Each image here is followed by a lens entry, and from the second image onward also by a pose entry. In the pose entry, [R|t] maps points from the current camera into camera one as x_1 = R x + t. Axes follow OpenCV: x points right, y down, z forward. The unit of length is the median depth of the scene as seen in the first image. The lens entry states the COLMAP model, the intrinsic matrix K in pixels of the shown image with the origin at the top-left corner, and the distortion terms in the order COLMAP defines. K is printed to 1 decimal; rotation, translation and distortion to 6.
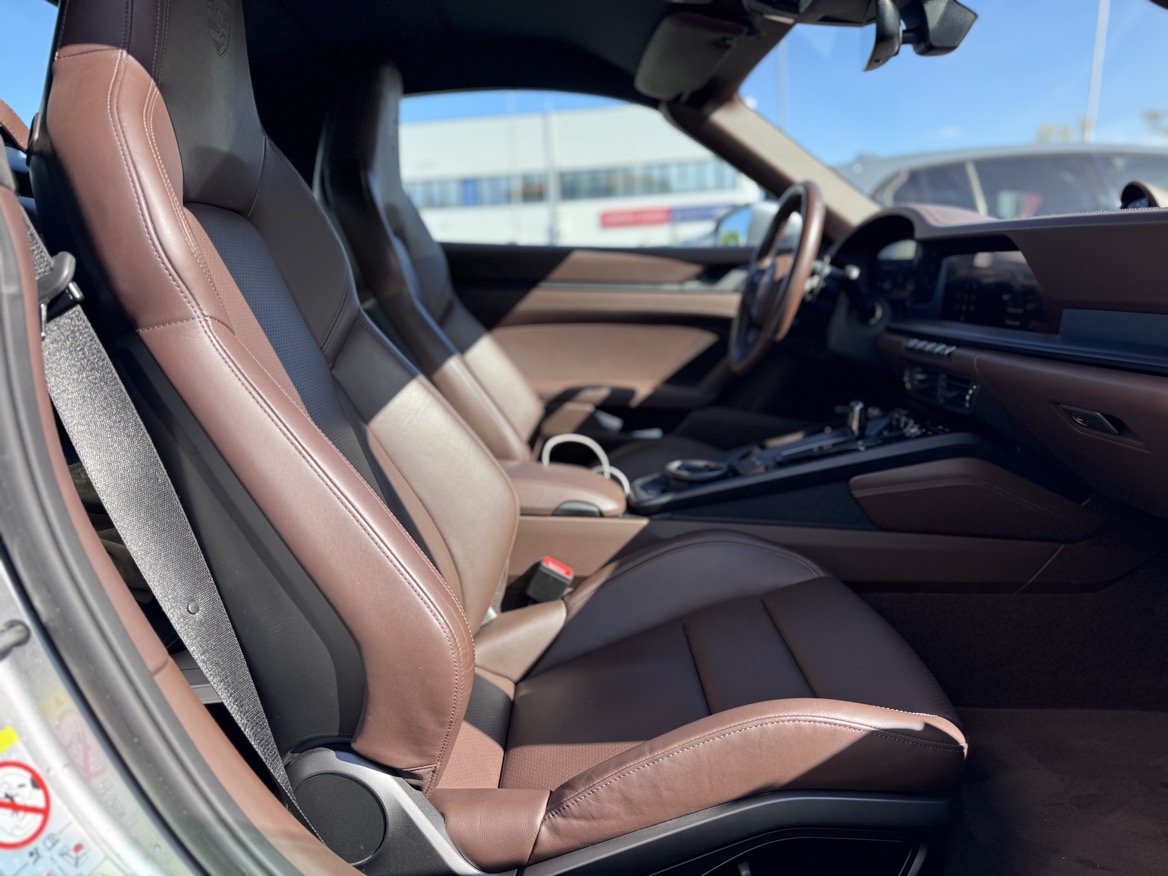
lens RADIAL K [[819.7, 0, 584.0], [0, 819.7, 438.0], [0, 0, 1]] dist [0.002435, -0.007676]
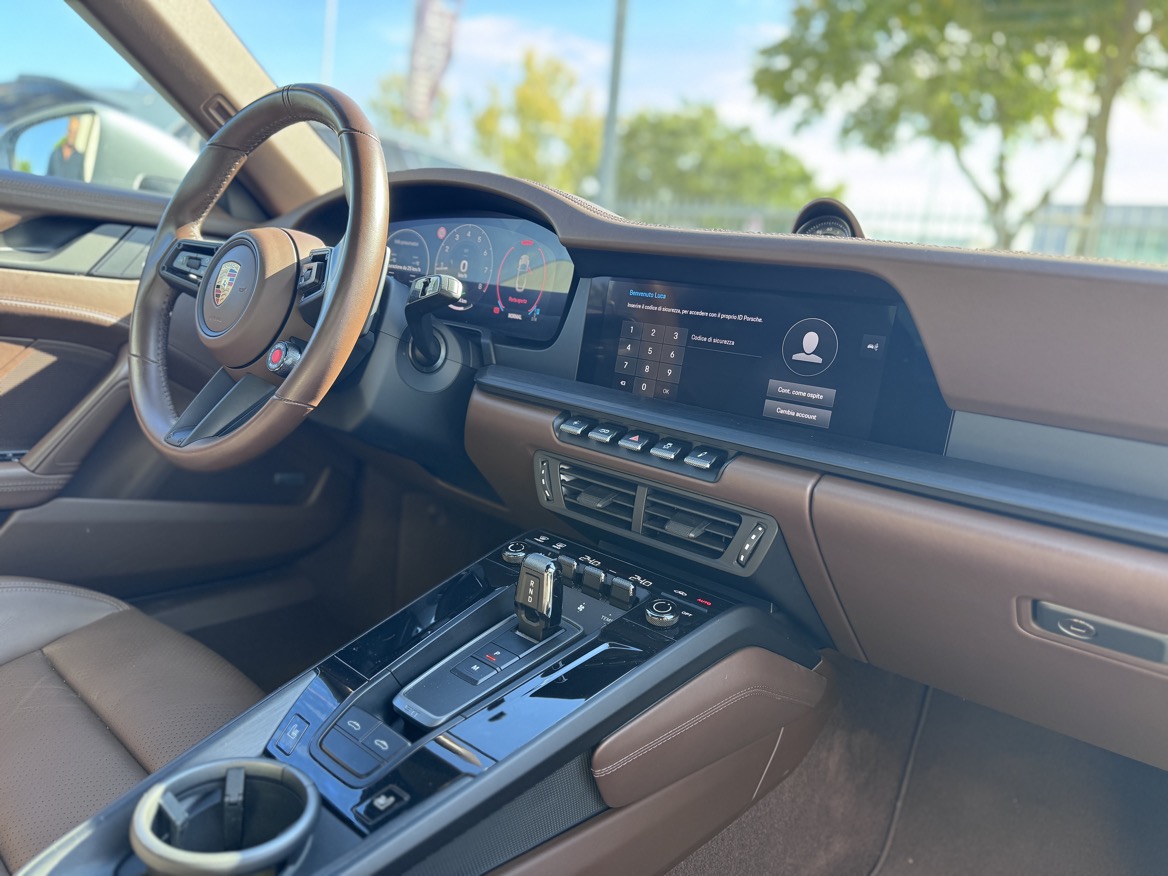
lens RADIAL K [[819.7, 0, 584.0], [0, 819.7, 438.0], [0, 0, 1]] dist [0.002435, -0.007676]
pose [[0.663728, -0.074127, 0.744291, -0.016465], [0.044729, 0.997230, 0.059431, -0.159220], [-0.746635, -0.006155, 0.665205, 0.695520]]
